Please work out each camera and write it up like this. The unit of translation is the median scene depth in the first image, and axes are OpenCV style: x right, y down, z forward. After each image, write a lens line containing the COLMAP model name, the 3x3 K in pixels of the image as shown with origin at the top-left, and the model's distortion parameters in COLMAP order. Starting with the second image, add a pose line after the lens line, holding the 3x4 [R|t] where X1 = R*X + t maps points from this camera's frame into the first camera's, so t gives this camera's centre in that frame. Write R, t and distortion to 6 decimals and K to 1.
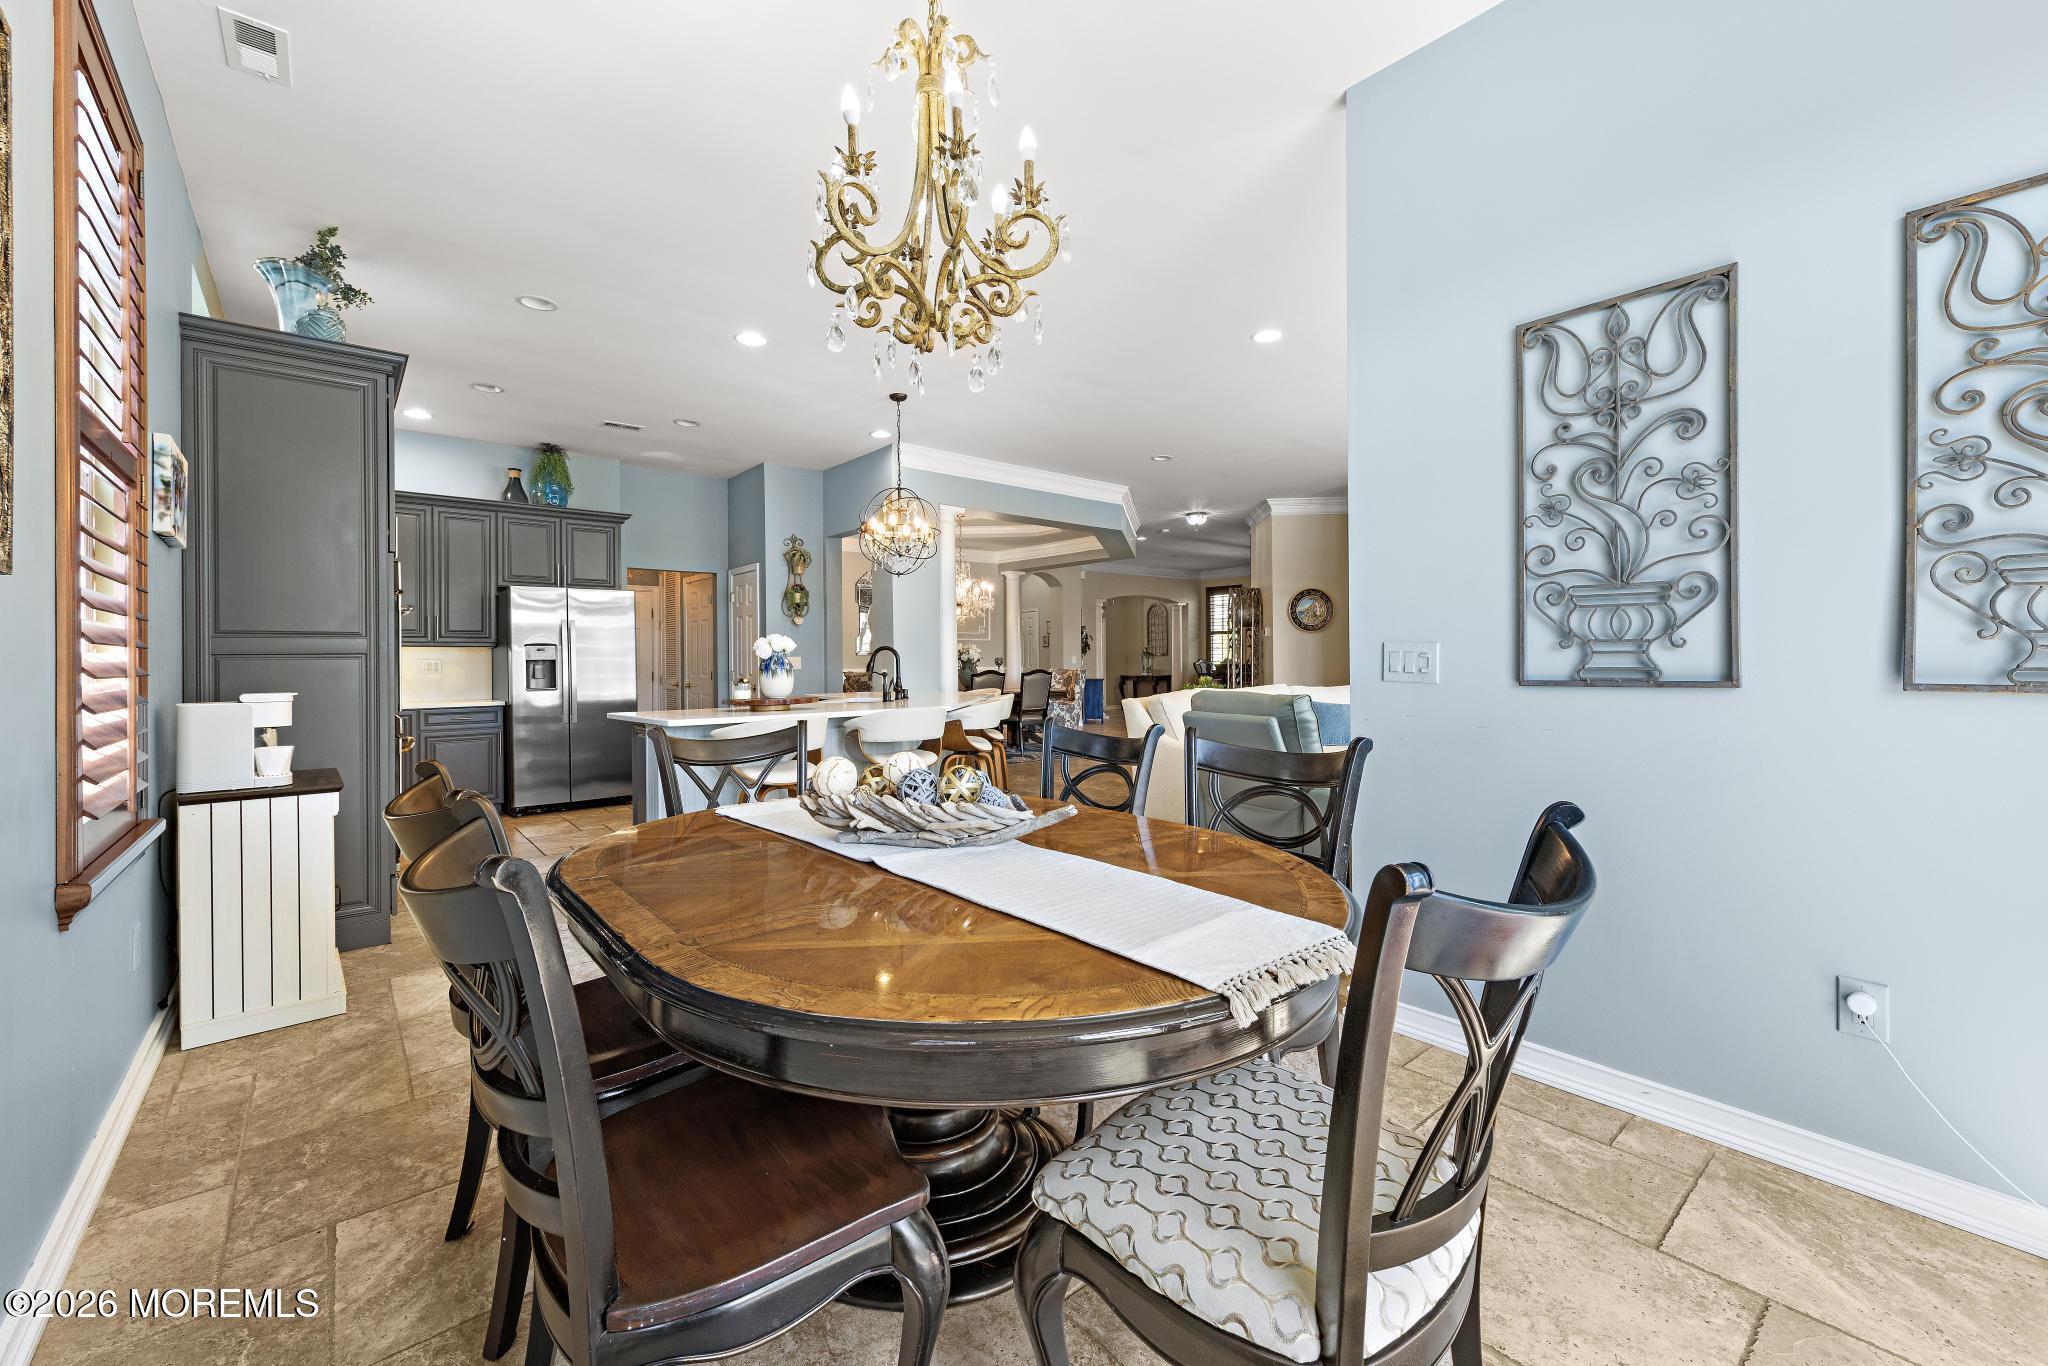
lens RADIAL K [[819.3, 0, 1038.1], [0, 819.3, 662.8], [0, 0, 1]] dist [0.006326, 0.000147]
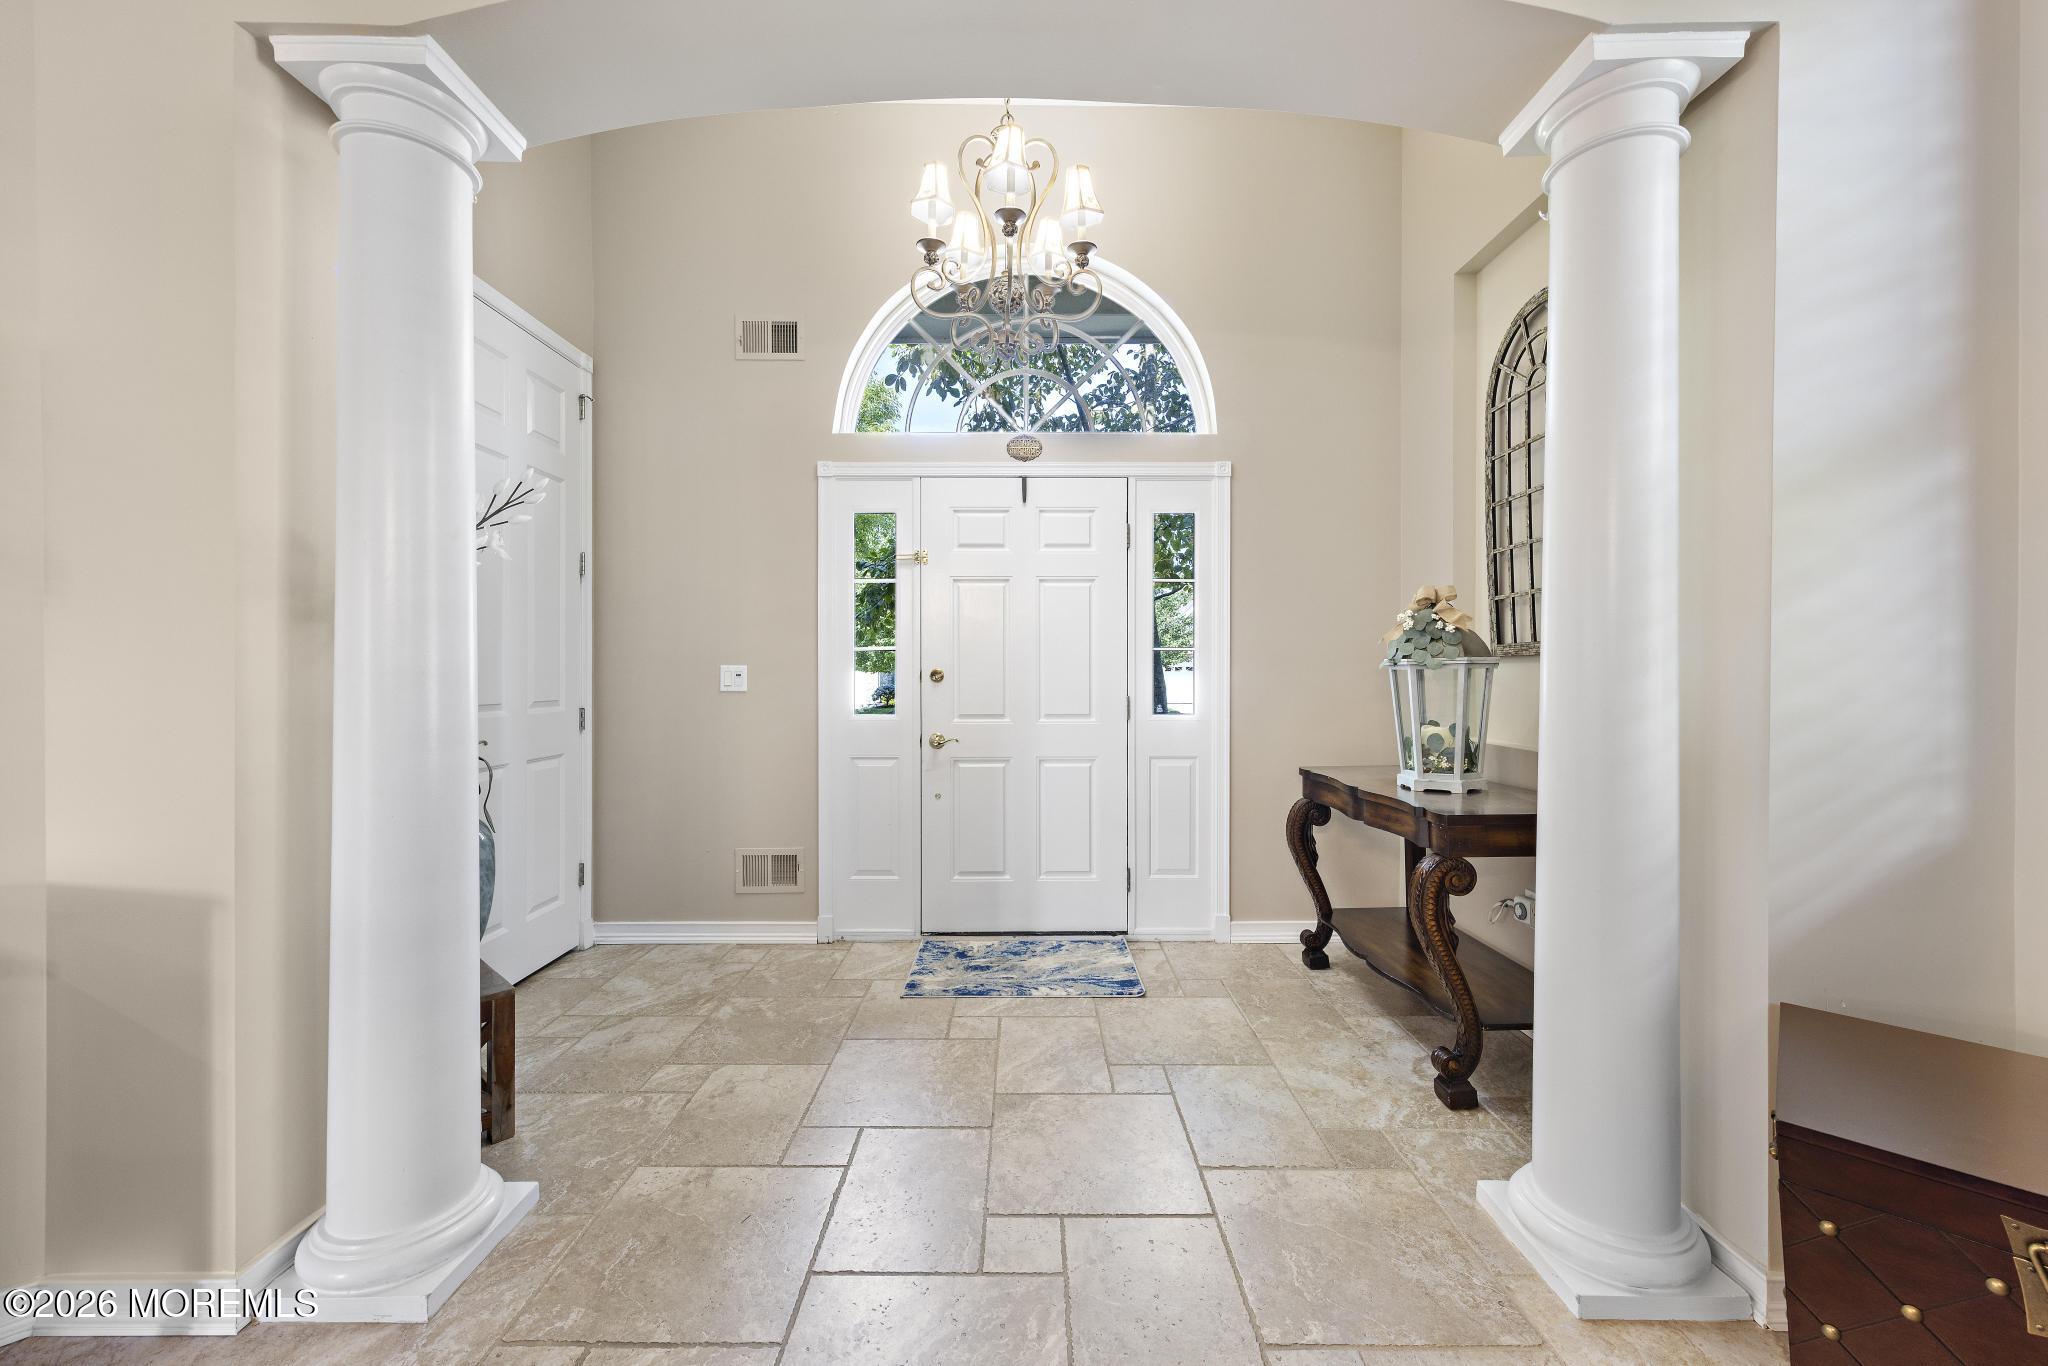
lens RADIAL K [[819.3, 0, 1006.2], [0, 819.3, 675.3], [0, 0, 1]] dist [0.006326, 0.000147]
pose [[0.753746, 0.014057, -0.657016, 0.456217], [-0.012257, 0.999898, 0.007331, -0.014751], [0.657052, 0.002527, 0.753841, 2.244795]]
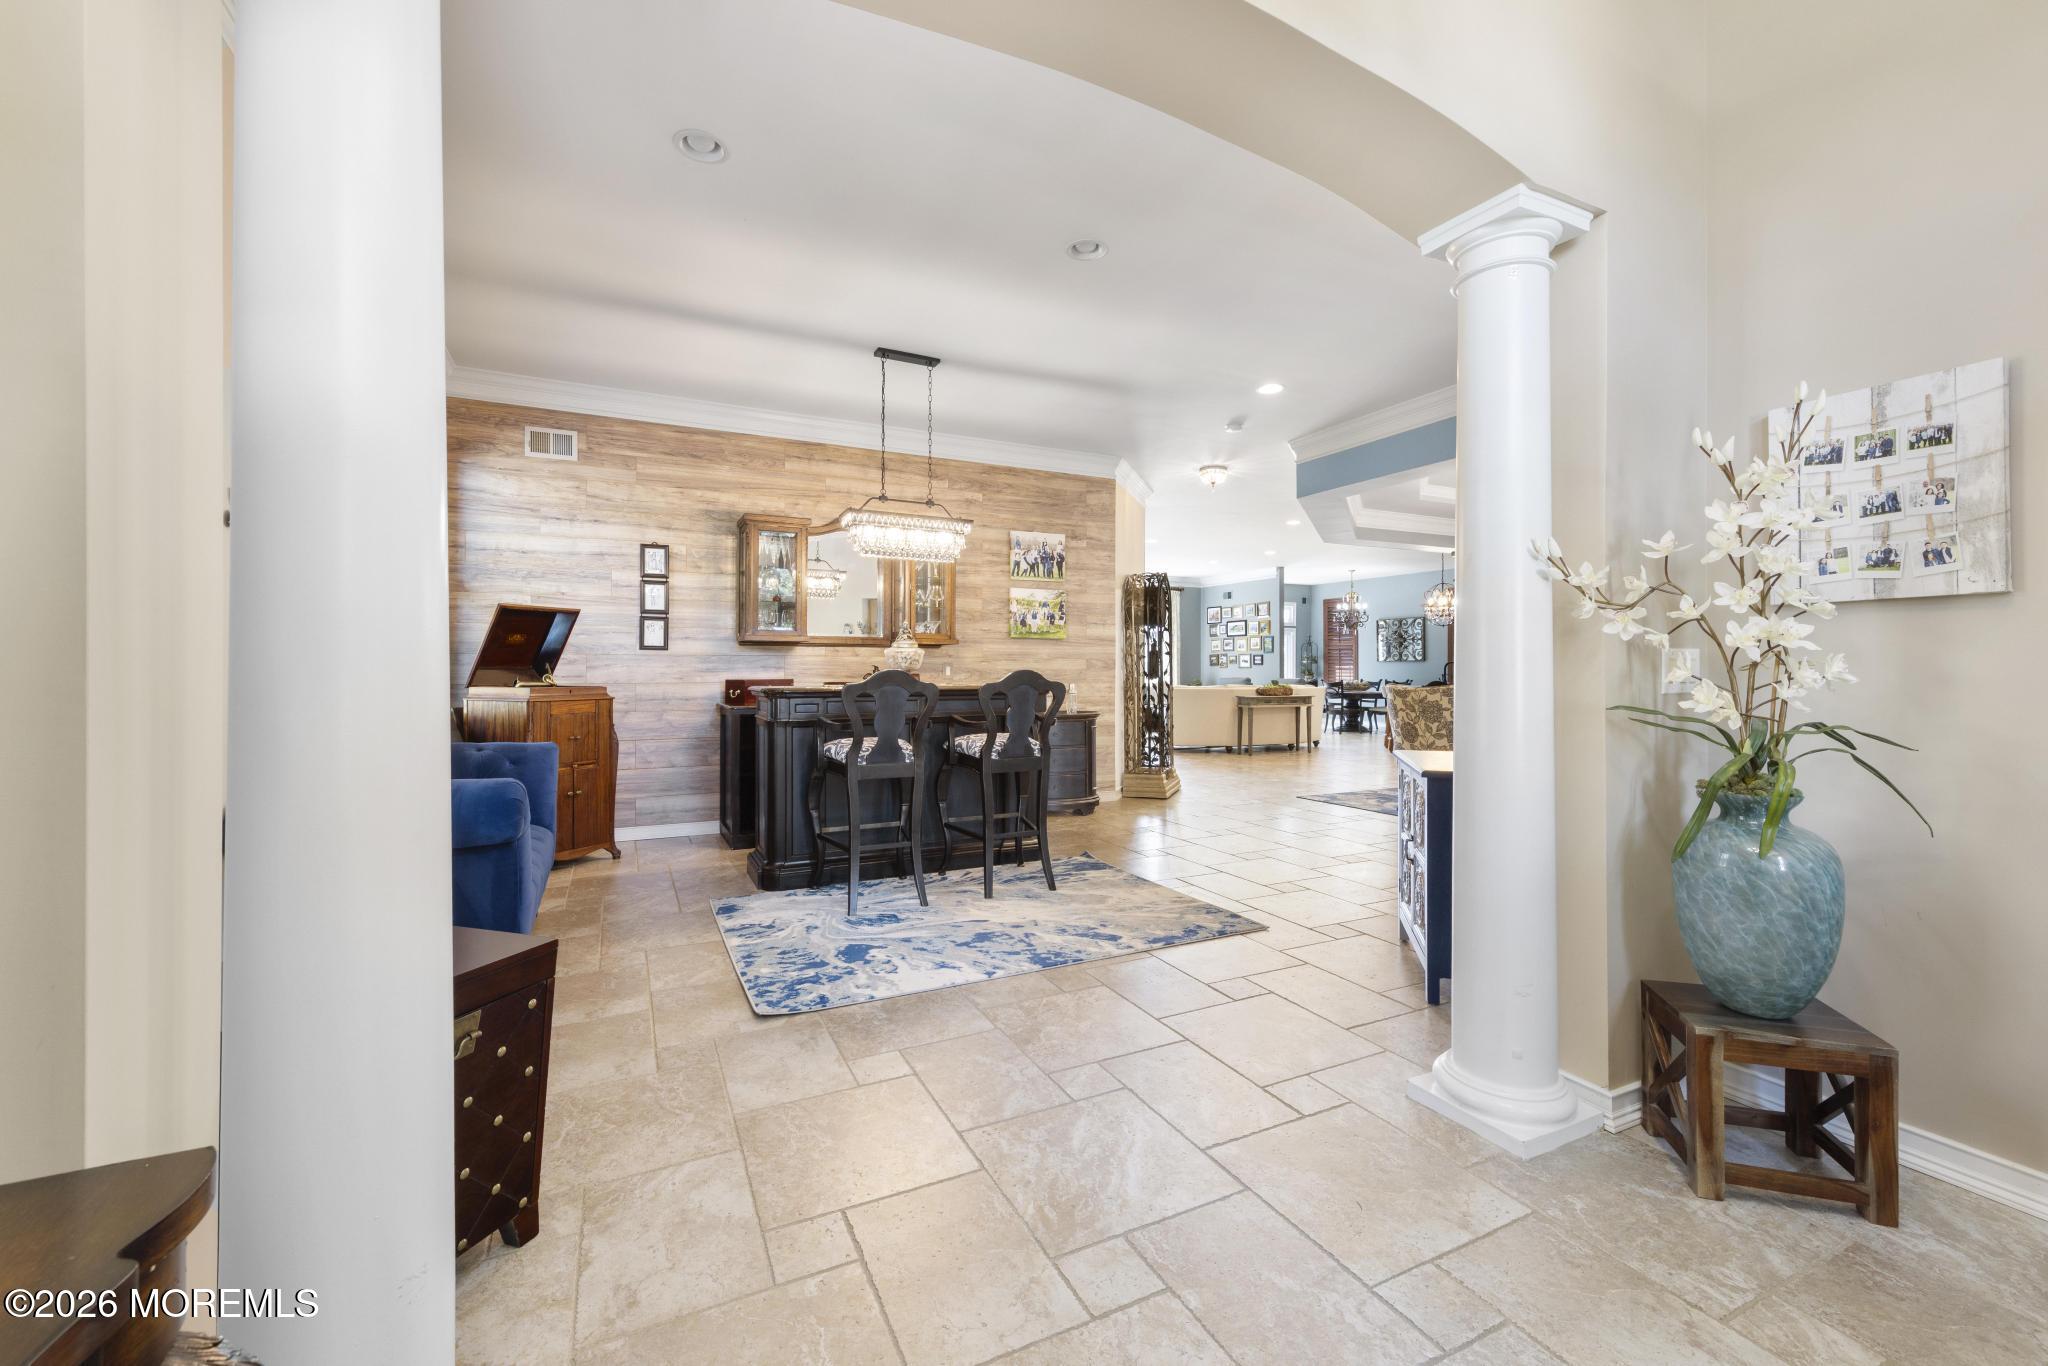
lens RADIAL K [[828.7, 0, 1031.8], [0, 828.7, 670.2], [0, 0, 1]] dist [-0.001742, -0.000017]
pose [[-0.969450, 0.009130, 0.245117, 0.262648], [0.010201, 0.999943, 0.003100, -0.012206], [-0.245075, 0.005506, -0.969488, 2.664205]]
